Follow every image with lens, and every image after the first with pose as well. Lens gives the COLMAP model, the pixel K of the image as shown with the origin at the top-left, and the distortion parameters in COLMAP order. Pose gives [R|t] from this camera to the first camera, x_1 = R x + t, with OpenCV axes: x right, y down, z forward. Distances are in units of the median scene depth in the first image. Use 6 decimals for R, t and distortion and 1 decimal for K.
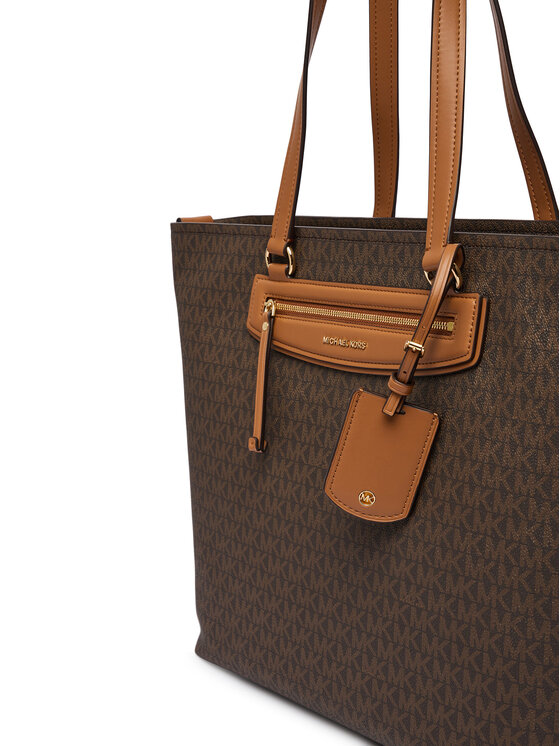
lens RADIAL K [[1397.3, 0, 281.5], [0, 1397.3, 373.1], [0, 0, 1]] dist [-0.103778, 0.000000]
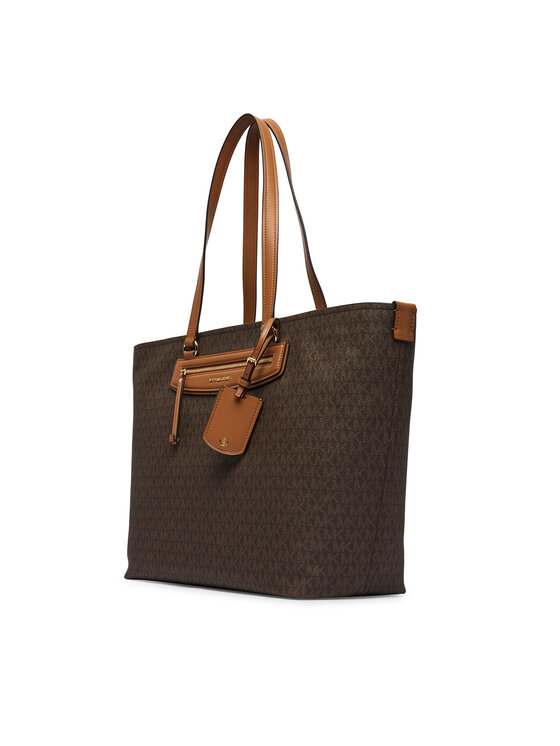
lens RADIAL K [[1106.5, 0, 280.1], [0, 1106.5, 372.0], [0, 0, 1]] dist [0.176654, 0.000000]
pose [[0.995935, 0.073617, 0.051913, 0.050867], [-0.055215, 0.954239, -0.293902, 0.446758], [-0.071173, 0.289841, 0.954425, -0.521230]]
